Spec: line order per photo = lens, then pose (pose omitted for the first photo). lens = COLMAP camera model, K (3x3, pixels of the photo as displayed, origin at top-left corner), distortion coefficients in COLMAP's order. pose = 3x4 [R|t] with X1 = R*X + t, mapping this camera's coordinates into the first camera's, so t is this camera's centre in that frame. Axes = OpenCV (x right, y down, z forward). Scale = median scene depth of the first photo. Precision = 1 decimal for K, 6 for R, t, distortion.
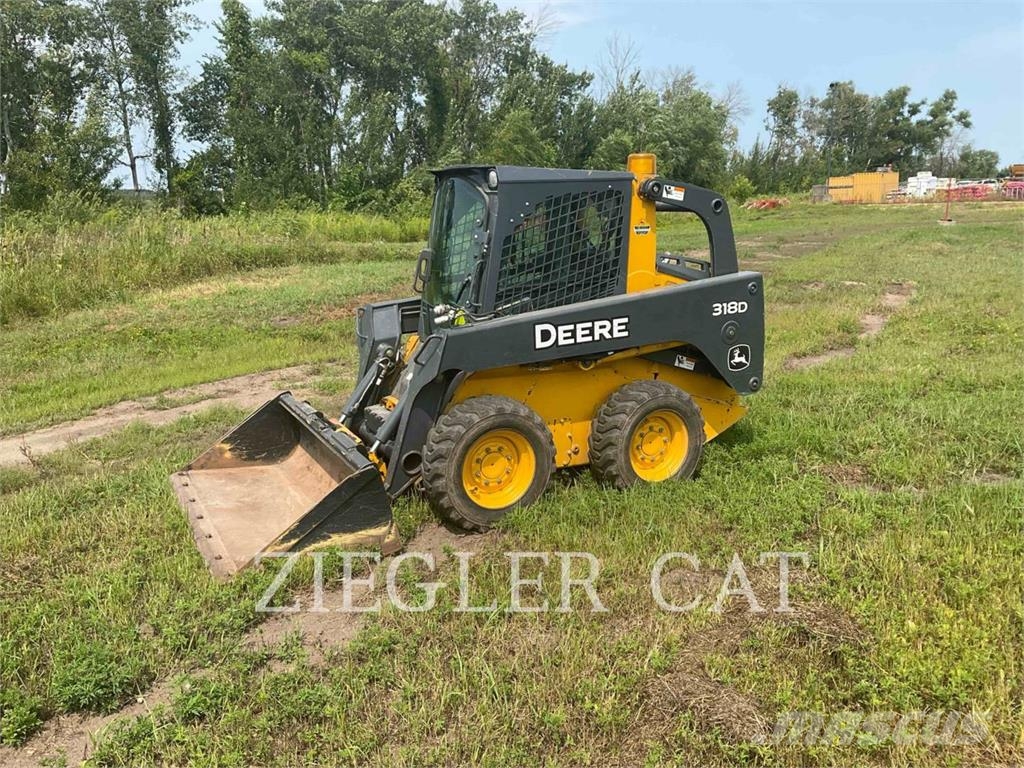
lens RADIAL K [[840.5, 0, 505.6], [0, 840.5, 388.8], [0, 0, 1]] dist [0.098396, -0.186498]
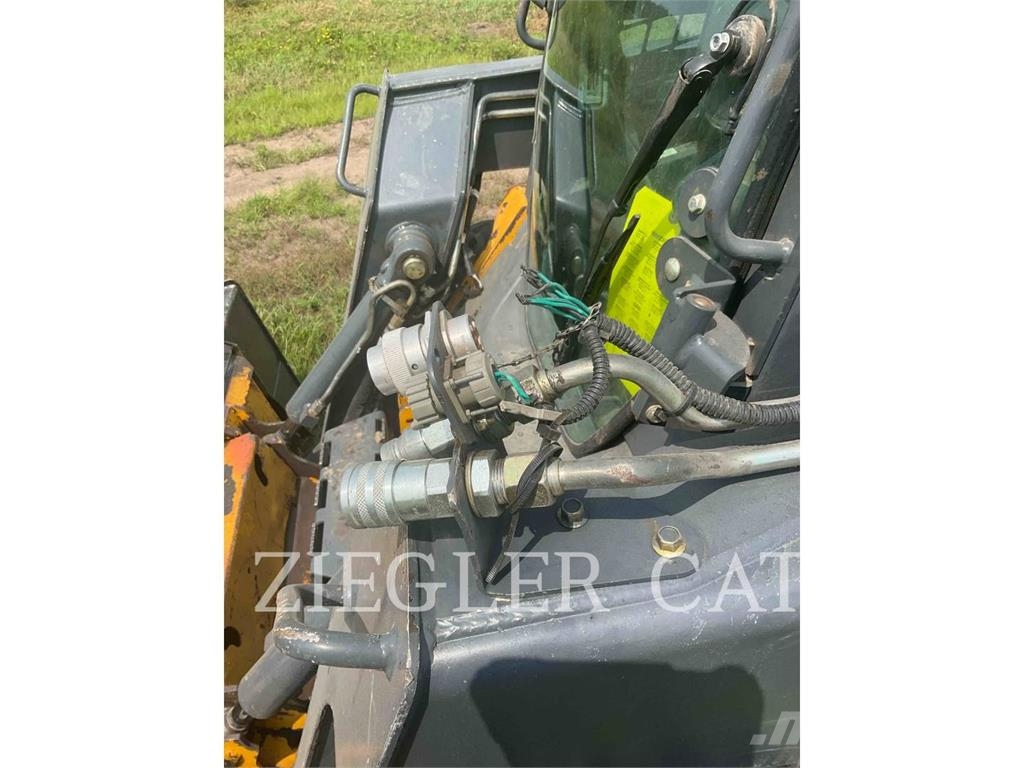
lens RADIAL K [[631.0, 0, 512.0], [0, 631.0, 384.0], [0, 0, 1]] dist [0.095746, -0.197929]
pose [[0.953804, 0.197536, -0.226355, -0.040688], [-0.081693, 0.895584, 0.437328, -0.114117], [0.289108, -0.398633, 0.870349, 0.806879]]
